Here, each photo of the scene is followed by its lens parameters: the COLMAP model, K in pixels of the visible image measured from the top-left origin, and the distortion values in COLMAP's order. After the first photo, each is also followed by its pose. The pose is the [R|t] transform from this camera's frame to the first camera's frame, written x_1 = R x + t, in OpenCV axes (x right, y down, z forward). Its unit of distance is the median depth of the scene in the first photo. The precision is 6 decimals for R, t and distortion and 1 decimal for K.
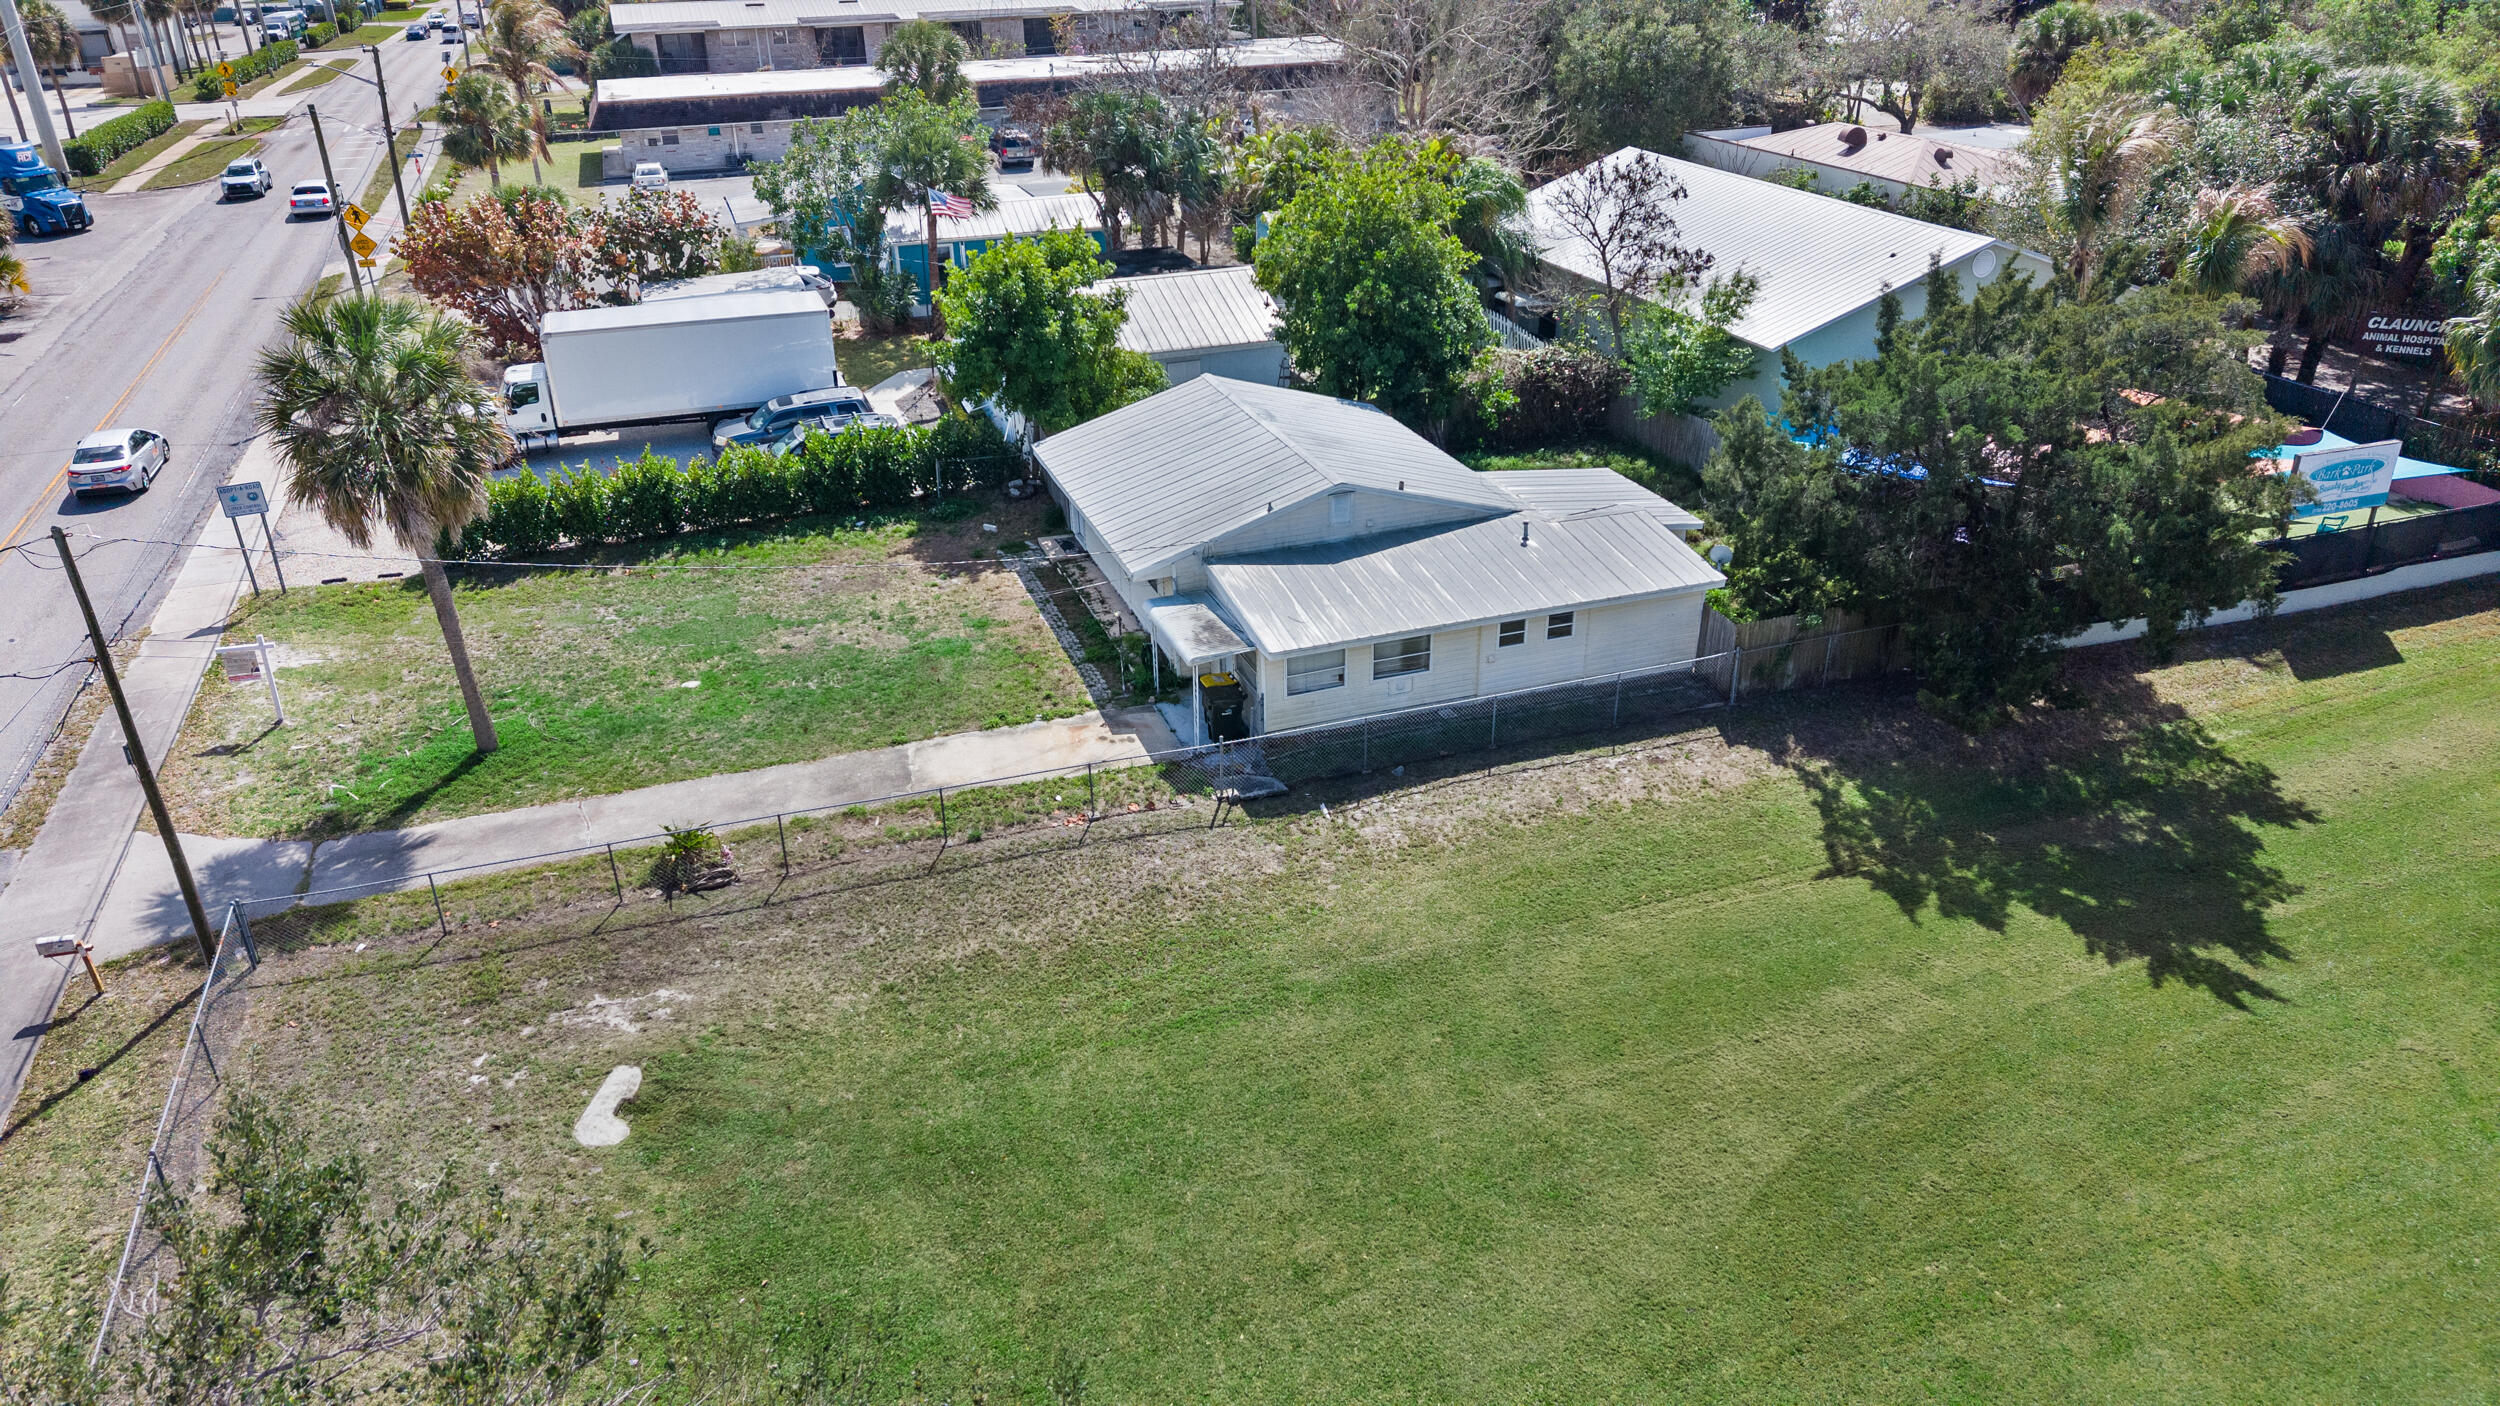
lens RADIAL K [[1631.9, 0, 1247.2], [0, 1631.9, 709.0], [0, 0, 1]] dist [0.003609, -0.001046]
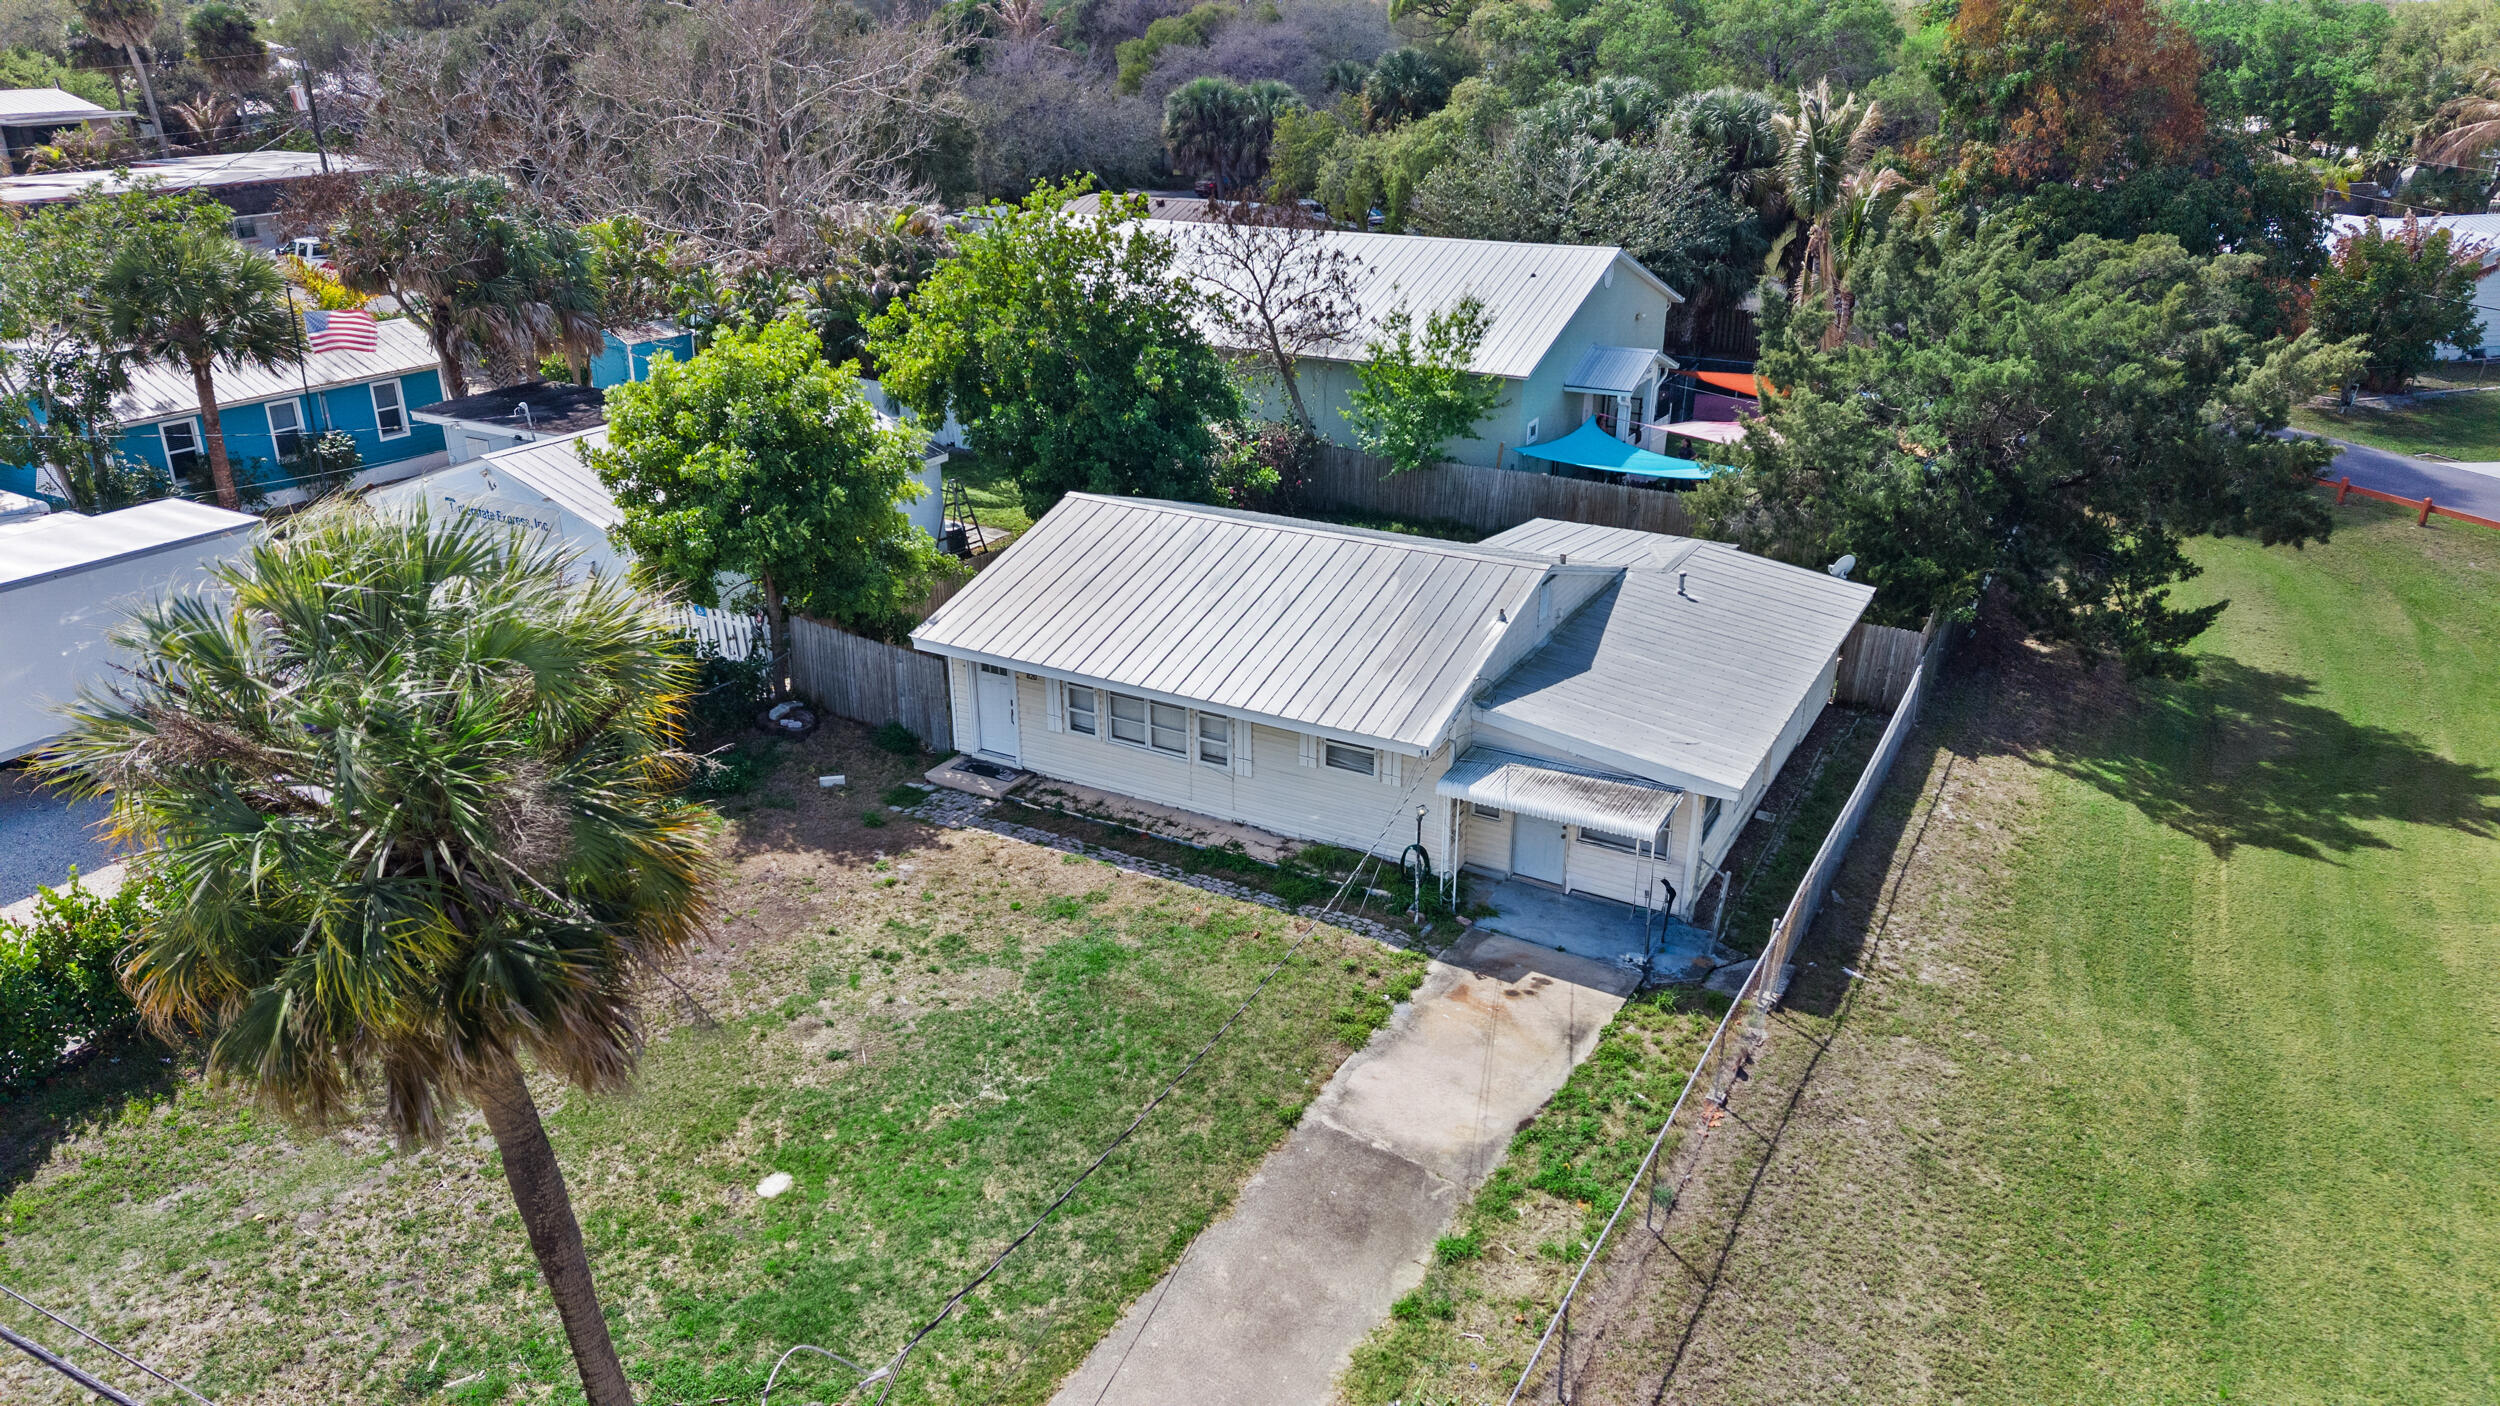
lens RADIAL K [[1631.9, 0, 1250.0], [0, 1631.9, 698.1], [0, 0, 1]] dist [0.003609, -0.001046]
pose [[0.754116, -0.232310, 0.614281, -0.538258], [0.285910, 0.958189, 0.011375, -0.132191], [-0.591240, 0.167051, 0.789005, 0.513547]]
